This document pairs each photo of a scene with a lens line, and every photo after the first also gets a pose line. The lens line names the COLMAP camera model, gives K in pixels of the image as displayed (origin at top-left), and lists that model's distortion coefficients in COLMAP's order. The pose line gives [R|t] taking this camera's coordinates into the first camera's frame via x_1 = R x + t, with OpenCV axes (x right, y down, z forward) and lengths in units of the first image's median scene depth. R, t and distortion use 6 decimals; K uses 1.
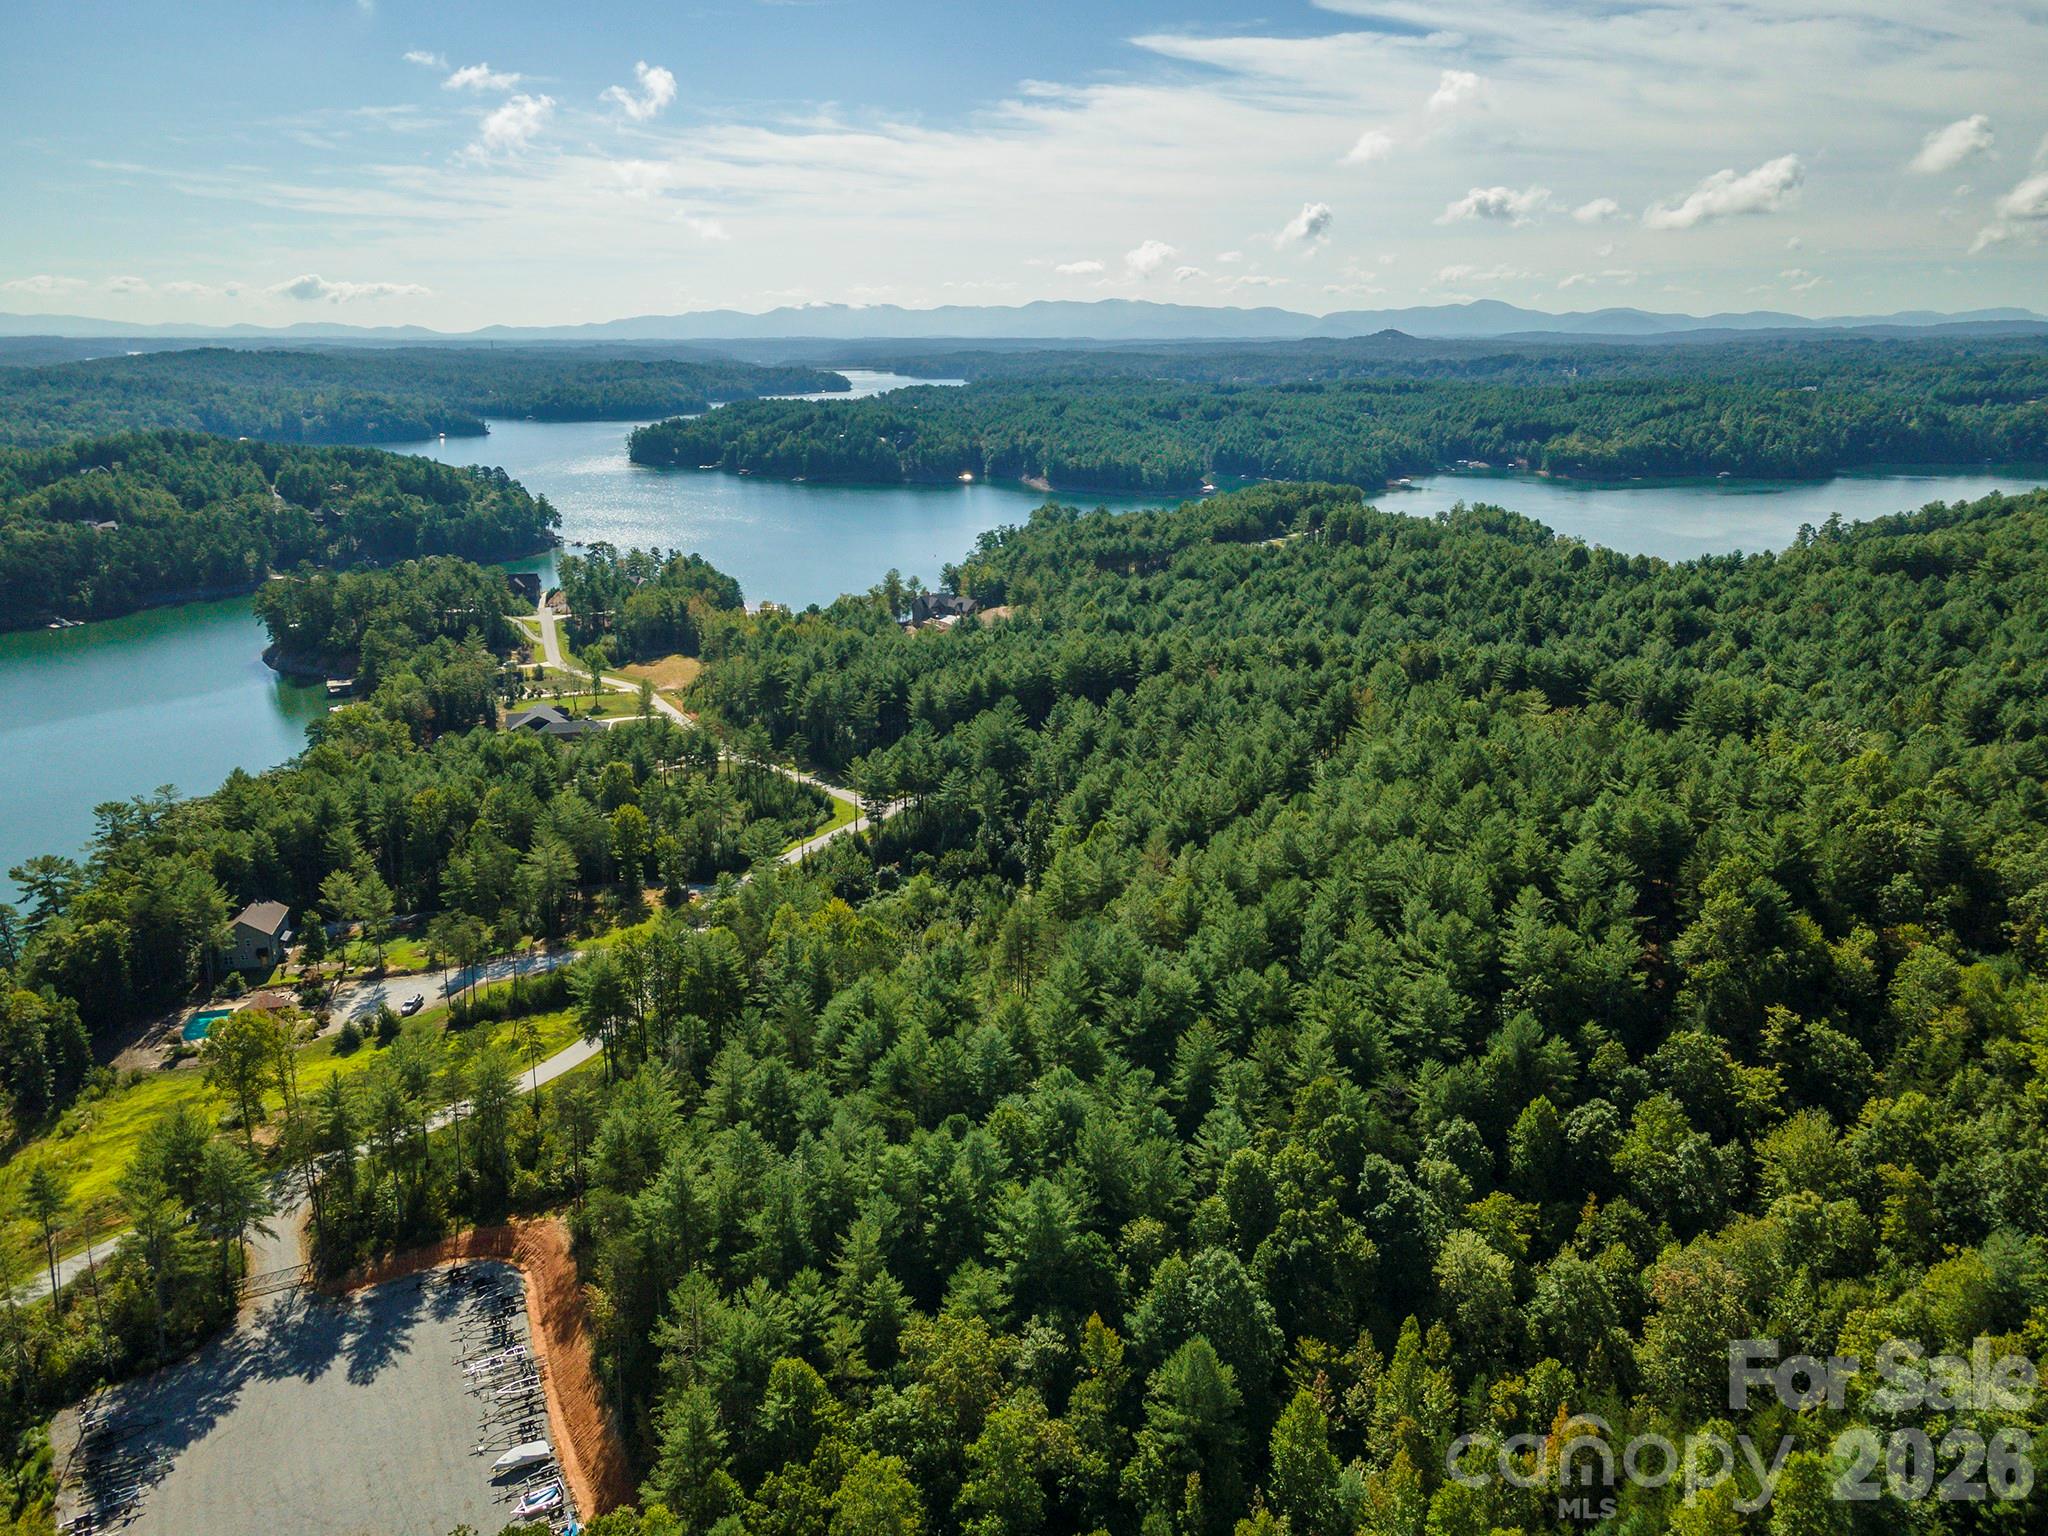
lens RADIAL K [[1486.1, 0, 1009.8], [0, 1486.1, 765.0], [0, 0, 1]] dist [0.037594, 0.029944]
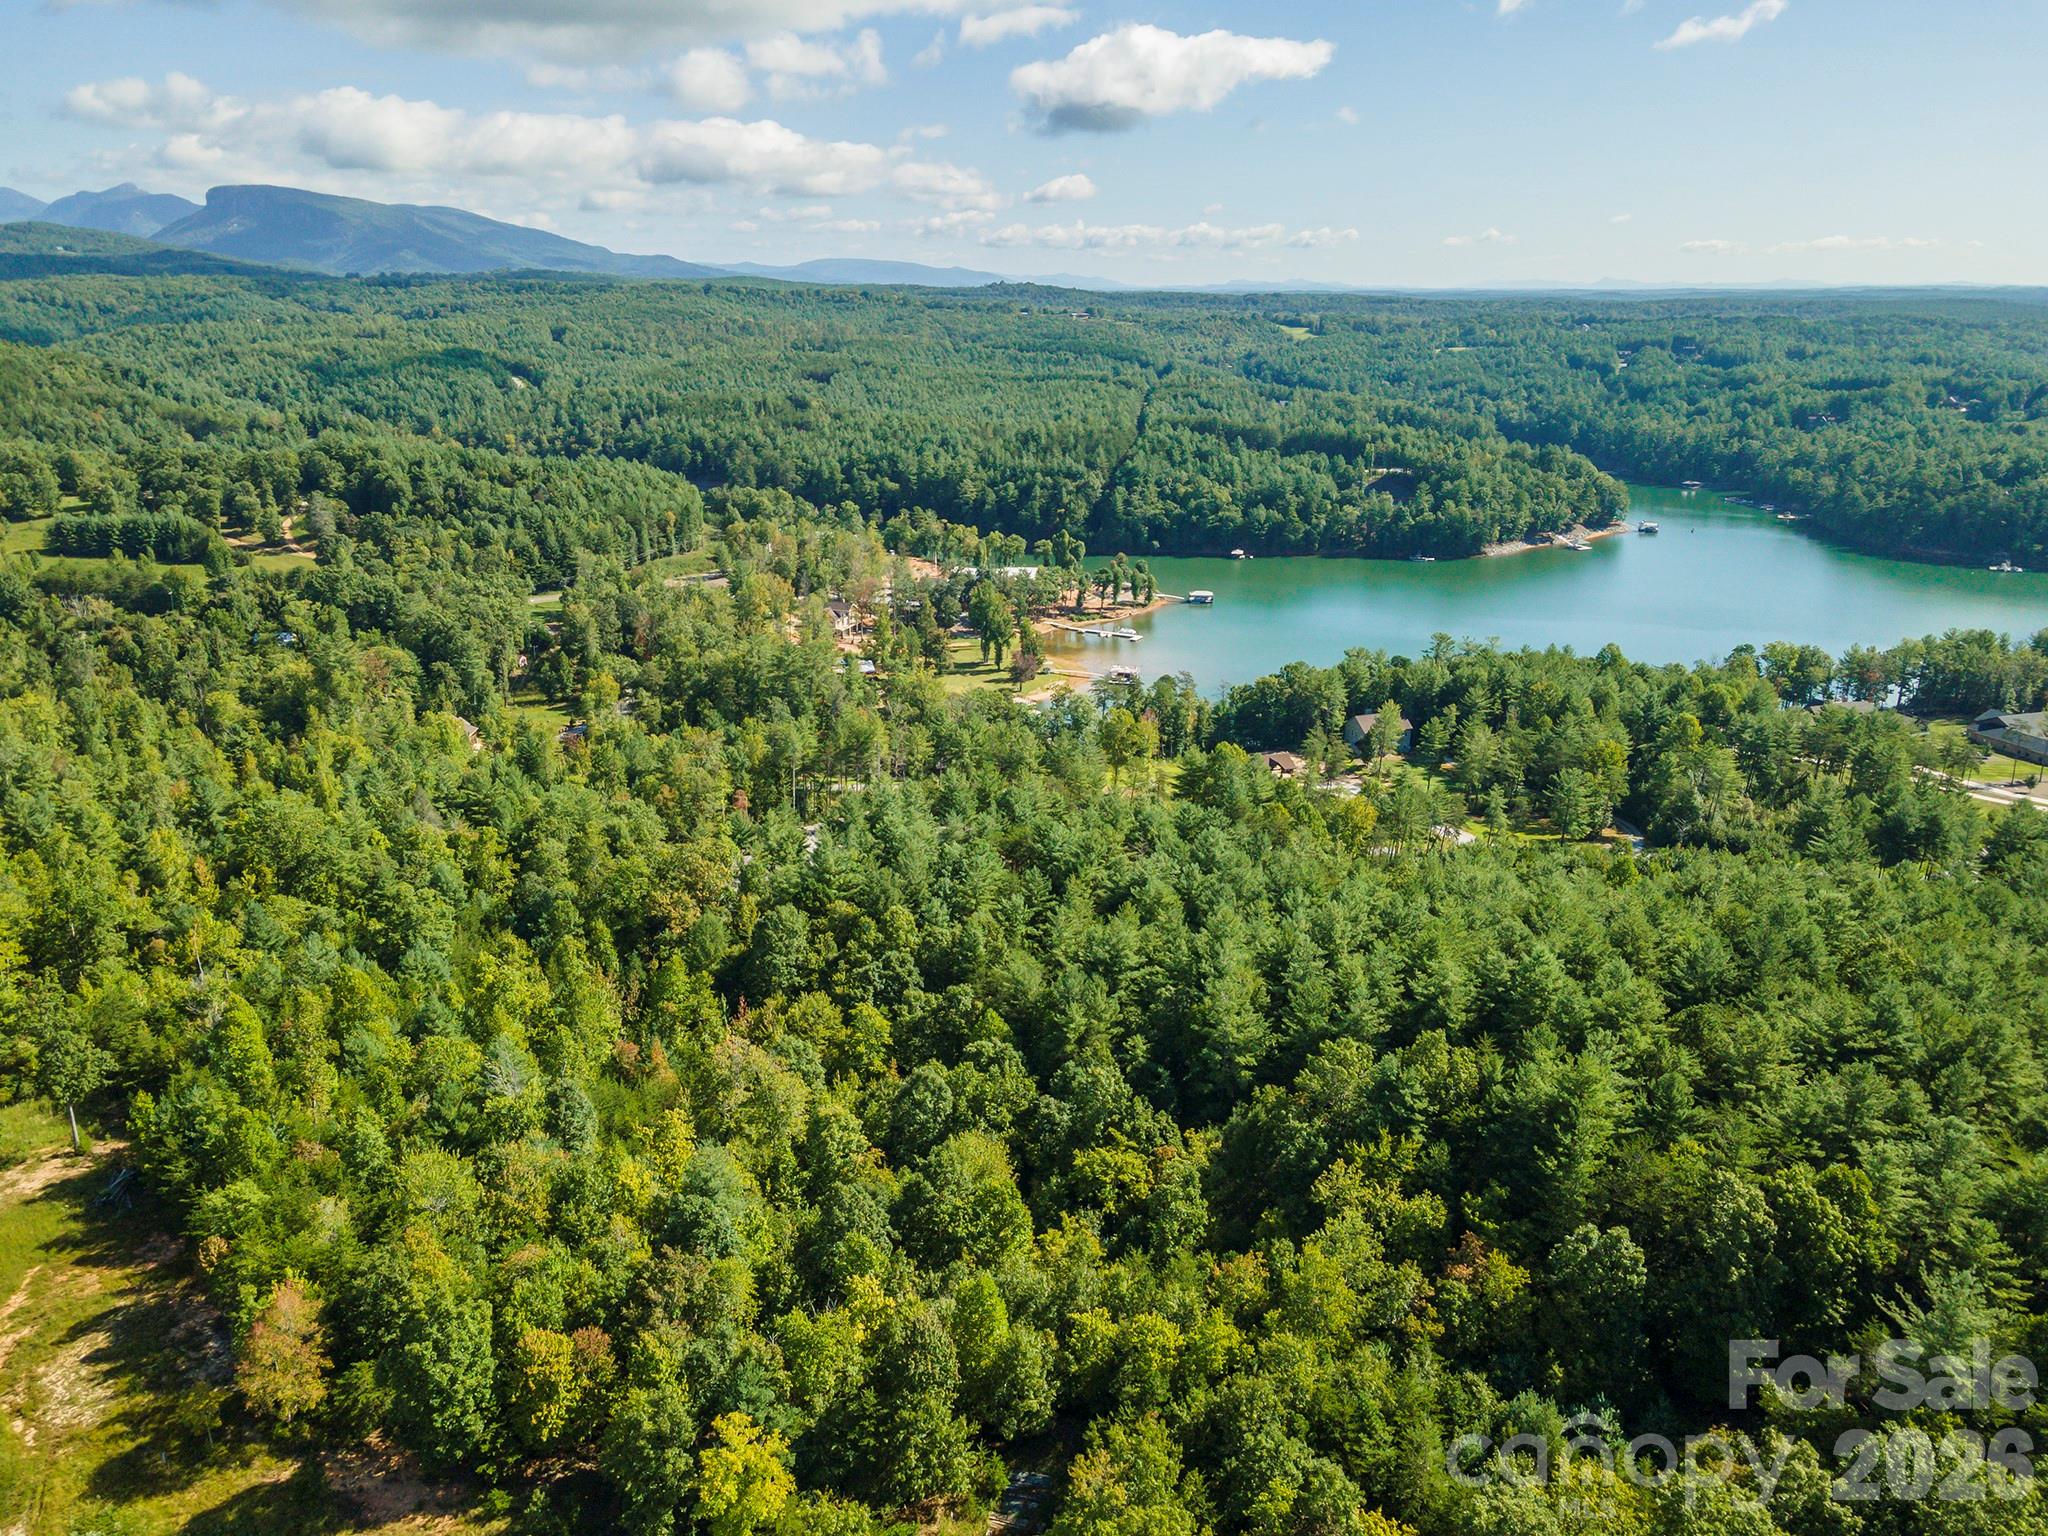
lens RADIAL K [[1486.1, 0, 1011.1], [0, 1486.1, 769.2], [0, 0, 1]] dist [0.037594, 0.029944]
pose [[0.121181, 0.311402, -0.942520, 0.273816], [-0.283243, 0.920889, 0.267838, -0.046659], [0.951361, 0.234505, 0.199796, 0.161565]]
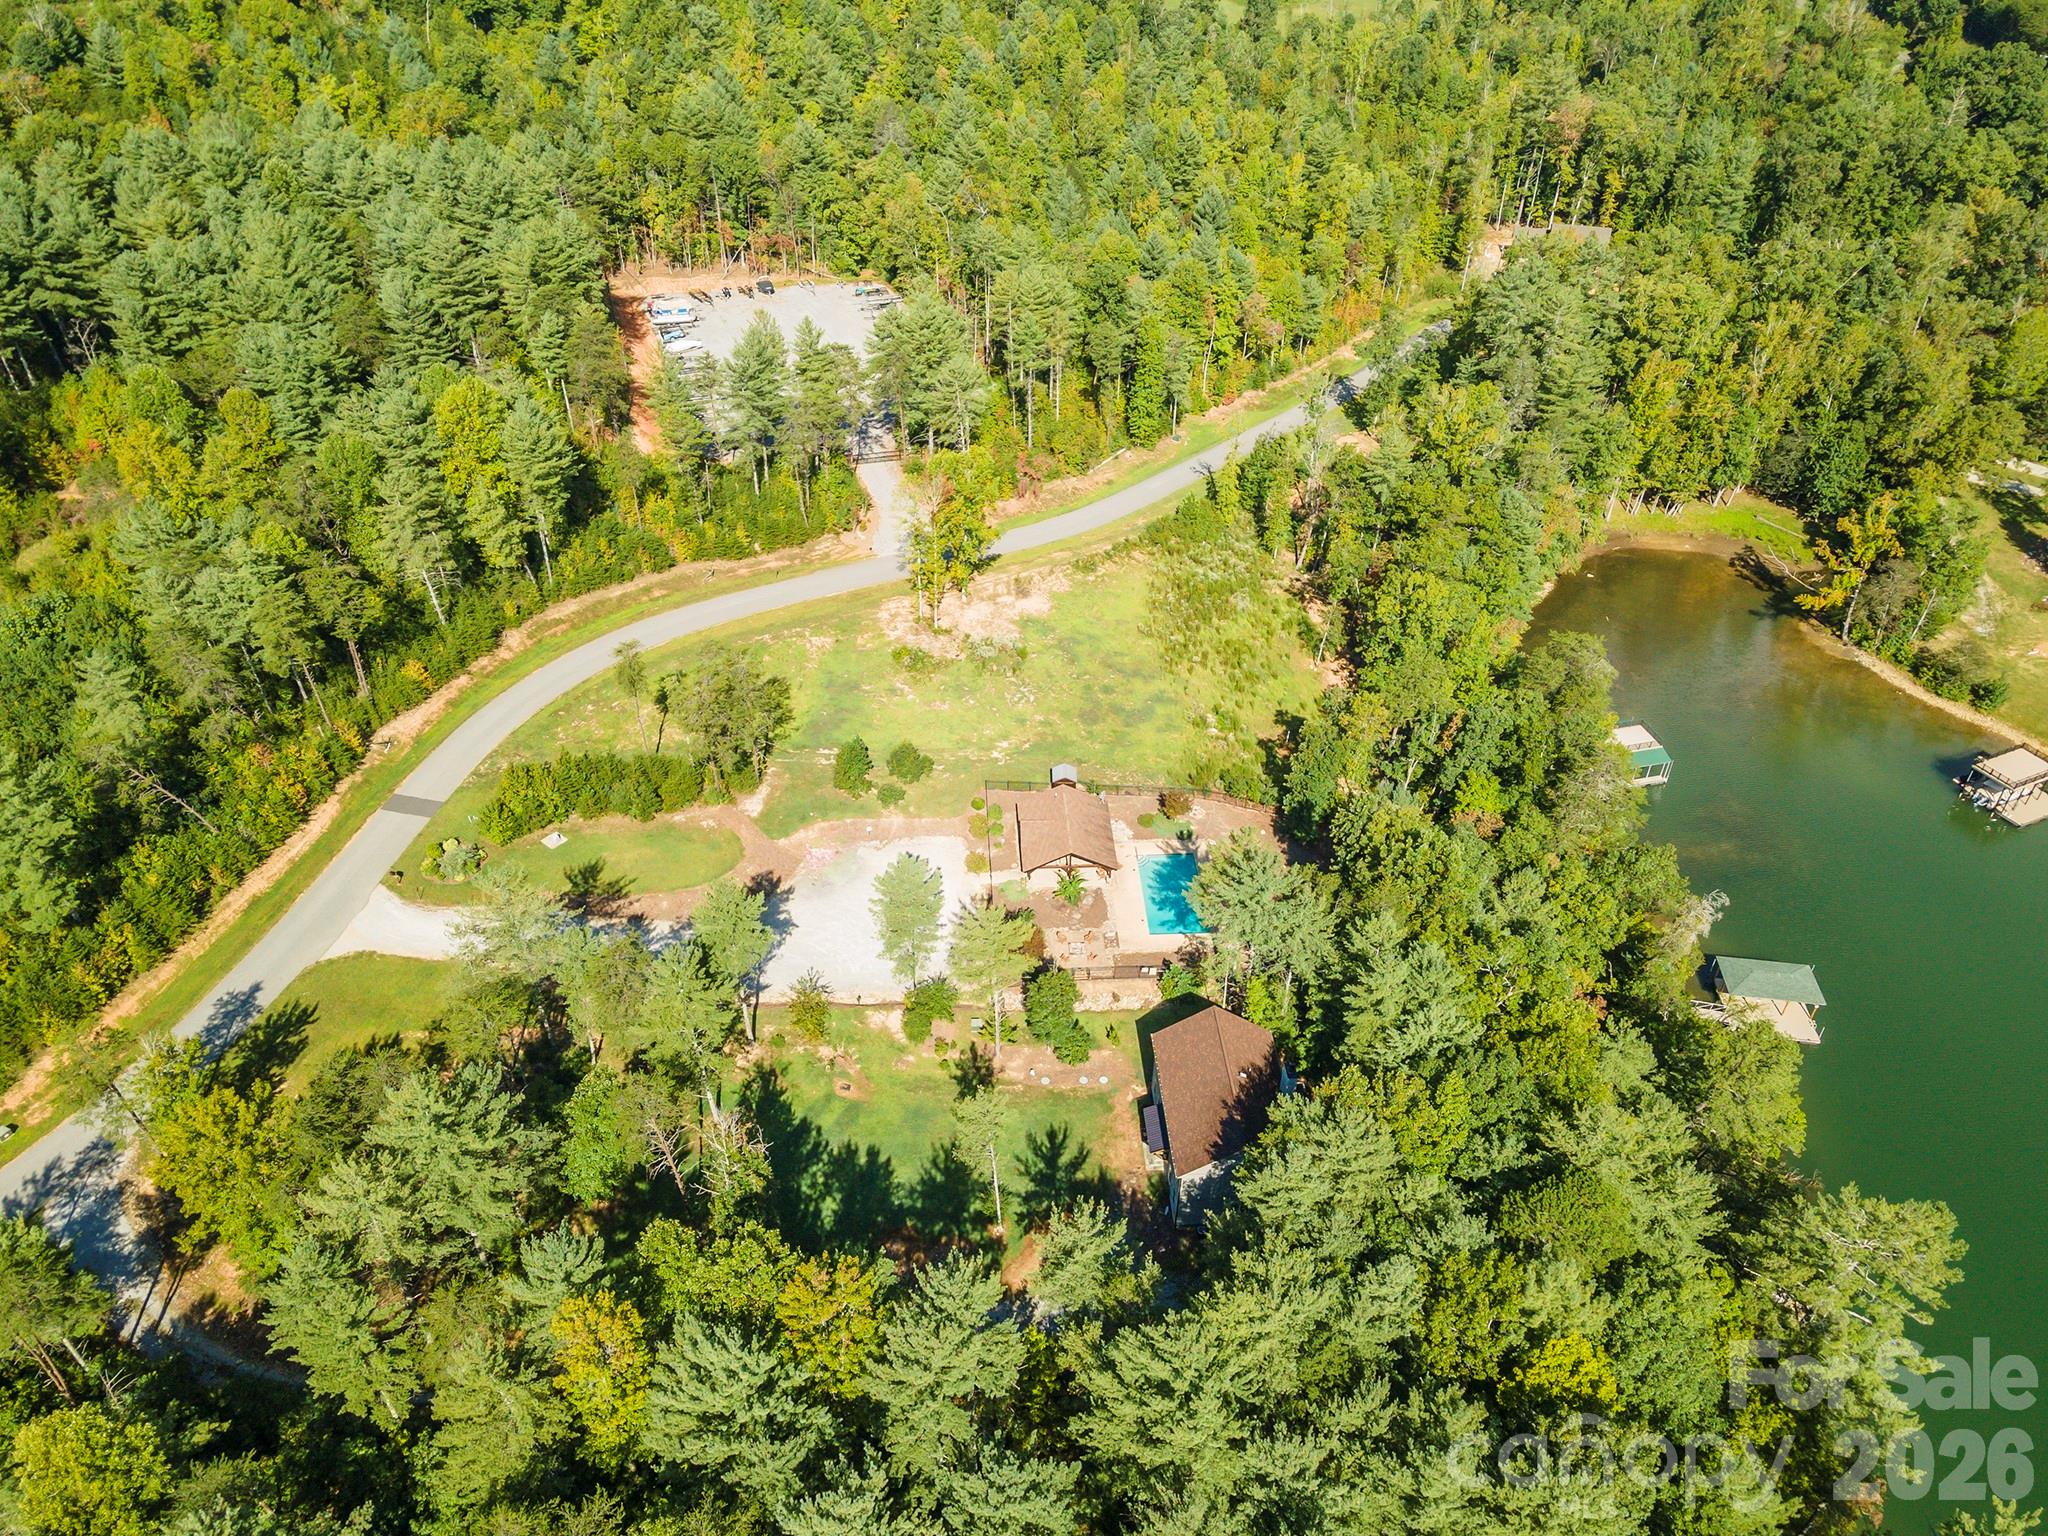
lens RADIAL K [[1463.4, 0, 1006.5], [0, 1463.4, 773.8], [0, 0, 1]] dist [0.035915, 0.019678]
pose [[-0.984384, -0.115210, 0.133100, -0.183467], [0.041636, 0.582261, 0.811935, -0.104020], [-0.171042, 0.804797, -0.568371, 0.438539]]
